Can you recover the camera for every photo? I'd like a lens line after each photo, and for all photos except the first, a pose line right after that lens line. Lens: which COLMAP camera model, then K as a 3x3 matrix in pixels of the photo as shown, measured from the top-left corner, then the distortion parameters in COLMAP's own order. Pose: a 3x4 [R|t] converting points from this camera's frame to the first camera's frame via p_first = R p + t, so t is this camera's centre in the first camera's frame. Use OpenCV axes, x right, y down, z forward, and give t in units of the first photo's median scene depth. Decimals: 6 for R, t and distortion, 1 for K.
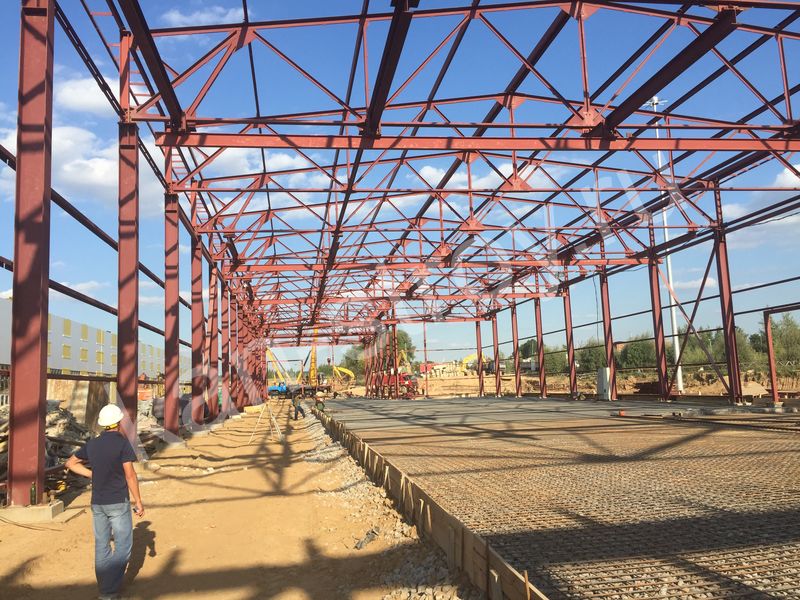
lens RADIAL K [[692.0, 0, 406.7], [0, 692.0, 302.2], [0, 0, 1]] dist [0.091071, -0.119884]
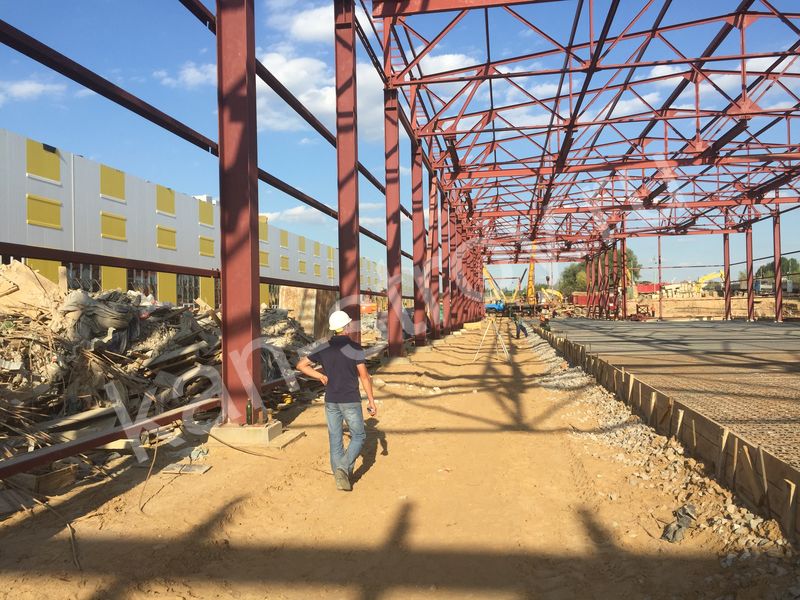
lens RADIAL K [[692.0, 0, 401.5], [0, 692.0, 292.9], [0, 0, 1]] dist [0.091071, -0.119884]
pose [[0.951608, 0.015620, -0.306917, -0.038153], [0.016066, 0.994813, 0.100445, 0.017880], [0.306894, -0.100515, 0.946421, 0.111536]]
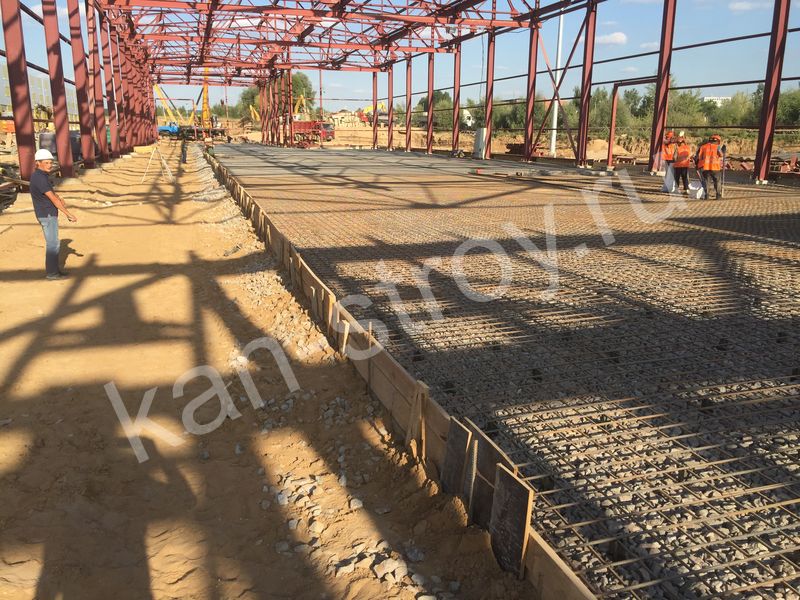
lens RADIAL K [[692.0, 0, 405.1], [0, 692.0, 313.4], [0, 0, 1]] dist [0.091071, -0.119884]
pose [[0.990045, 0.016810, 0.139745, 0.035155], [-0.066305, 0.931478, 0.357704, -0.029078], [-0.124156, -0.363409, 0.923320, -0.152619]]
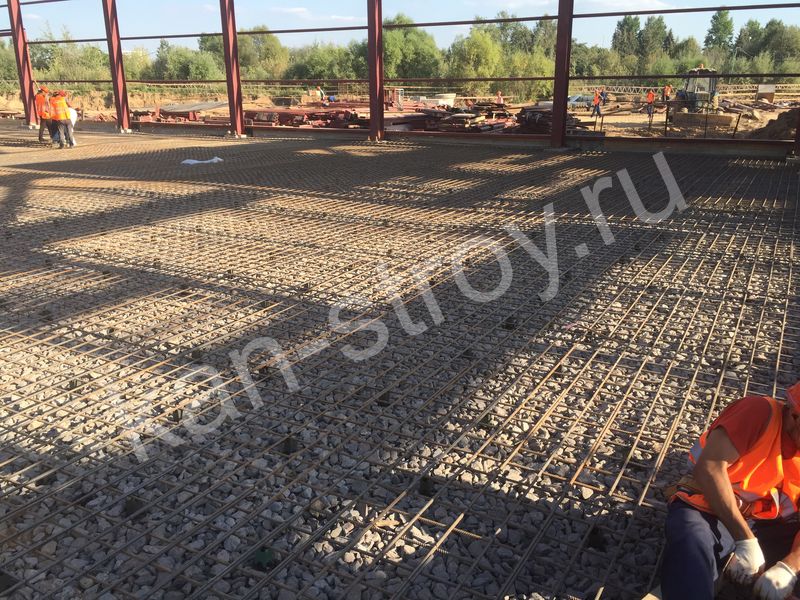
lens RADIAL K [[692.0, 0, 400.6], [0, 692.0, 307.0], [0, 0, 1]] dist [0.091071, -0.119884]
pose [[0.635753, -0.189256, 0.748332, 0.058946], [-0.118093, 0.934216, 0.336594, -0.048697], [-0.762806, -0.302363, 0.571580, -0.306807]]
